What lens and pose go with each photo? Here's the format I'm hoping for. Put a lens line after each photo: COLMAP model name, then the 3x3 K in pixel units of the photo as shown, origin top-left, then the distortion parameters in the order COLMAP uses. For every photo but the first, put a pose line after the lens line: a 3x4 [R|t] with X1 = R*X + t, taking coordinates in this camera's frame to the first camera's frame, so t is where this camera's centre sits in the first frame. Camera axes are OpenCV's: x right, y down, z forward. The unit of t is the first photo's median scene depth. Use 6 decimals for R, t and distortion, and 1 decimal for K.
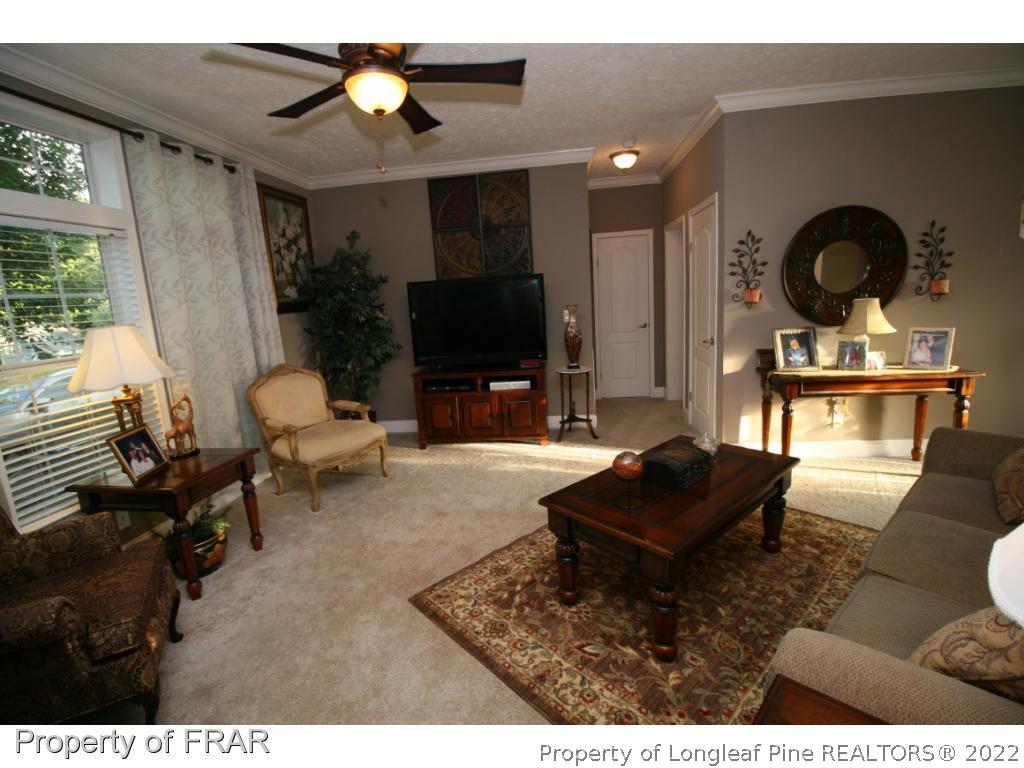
lens RADIAL K [[483.7, 0, 510.1], [0, 483.7, 381.9], [0, 0, 1]] dist [-0.011741, -0.004257]
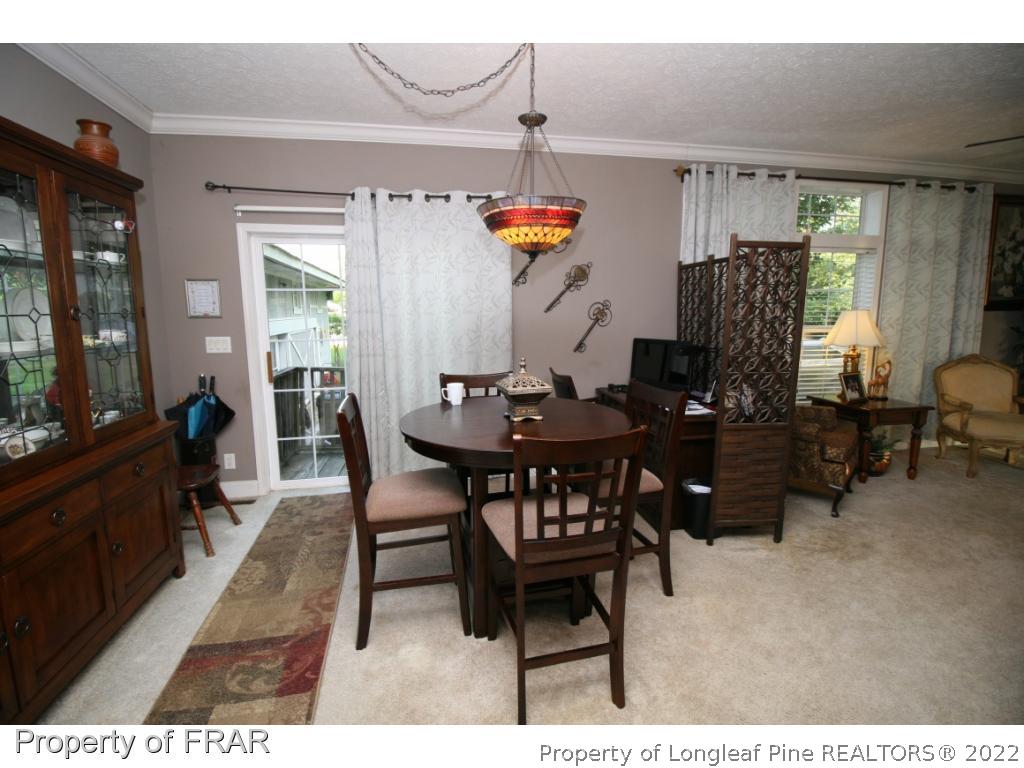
lens RADIAL K [[483.7, 0, 512.9], [0, 483.7, 378.9], [0, 0, 1]] dist [-0.011741, -0.004257]
pose [[0.330778, 0.189593, -0.924468, 0.239802], [-0.182150, 0.974017, 0.134580, 0.073363], [0.925963, 0.123876, 0.356718, -0.446810]]
